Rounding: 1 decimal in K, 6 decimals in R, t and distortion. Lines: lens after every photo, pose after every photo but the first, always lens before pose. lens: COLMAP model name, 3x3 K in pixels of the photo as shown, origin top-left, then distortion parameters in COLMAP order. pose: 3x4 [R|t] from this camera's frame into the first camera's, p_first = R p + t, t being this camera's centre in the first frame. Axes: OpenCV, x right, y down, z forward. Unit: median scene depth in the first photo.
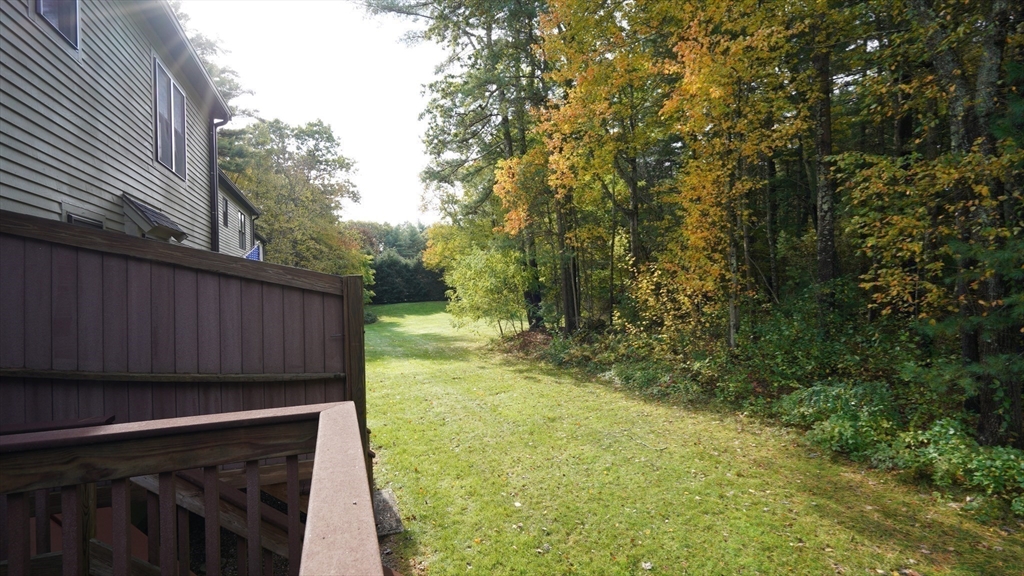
lens RADIAL K [[463.3, 0, 513.6], [0, 463.3, 290.2], [0, 0, 1]] dist [0.000963, 0.000379]
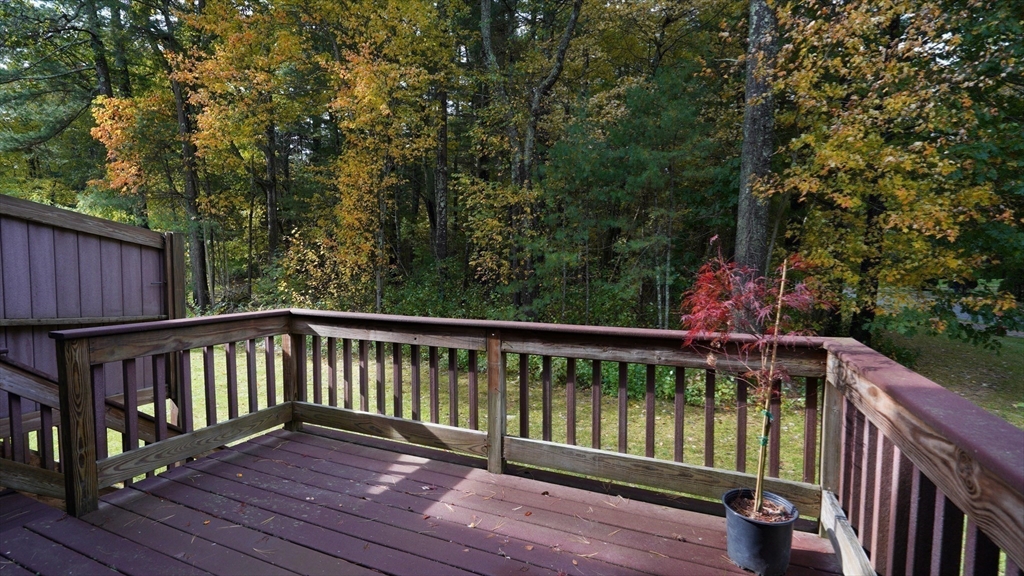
lens RADIAL K [[463.3, 0, 516.4], [0, 463.3, 294.9], [0, 0, 1]] dist [0.000963, 0.000379]
pose [[0.700686, -0.022717, 0.713108, -0.270750], [-0.018394, 0.998586, 0.049885, 0.024671], [-0.713233, -0.048071, 0.699277, -0.216250]]
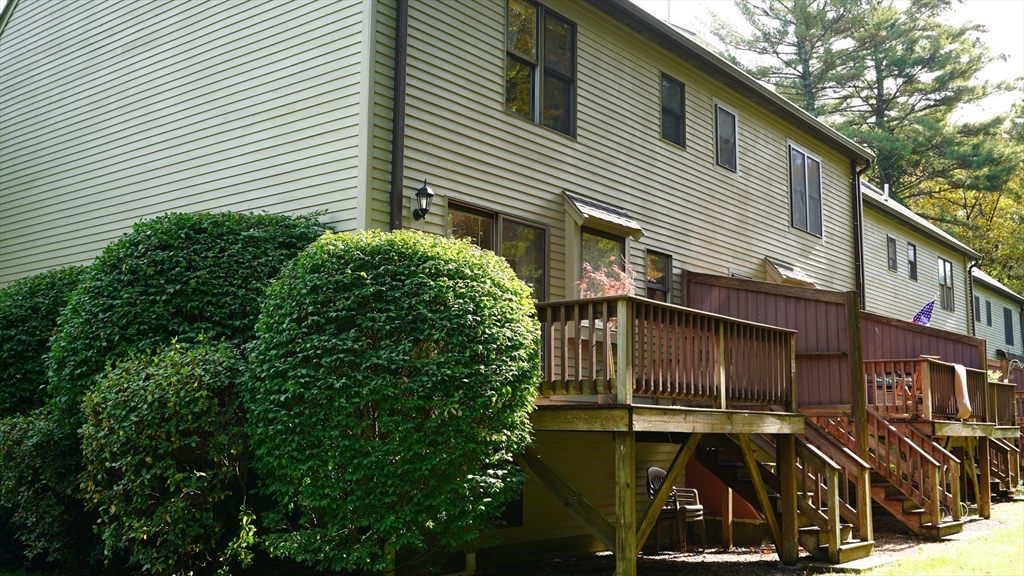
lens RADIAL K [[1008.1, 0, 511.1], [0, 1008.1, 286.4], [0, 0, 1]] dist [-0.012663, 0.000000]
pose [[0.510083, -0.097512, -0.854580, 0.951559], [-0.019845, 0.991954, -0.125033, 0.192696], [0.859896, 0.080736, 0.504044, -0.829293]]
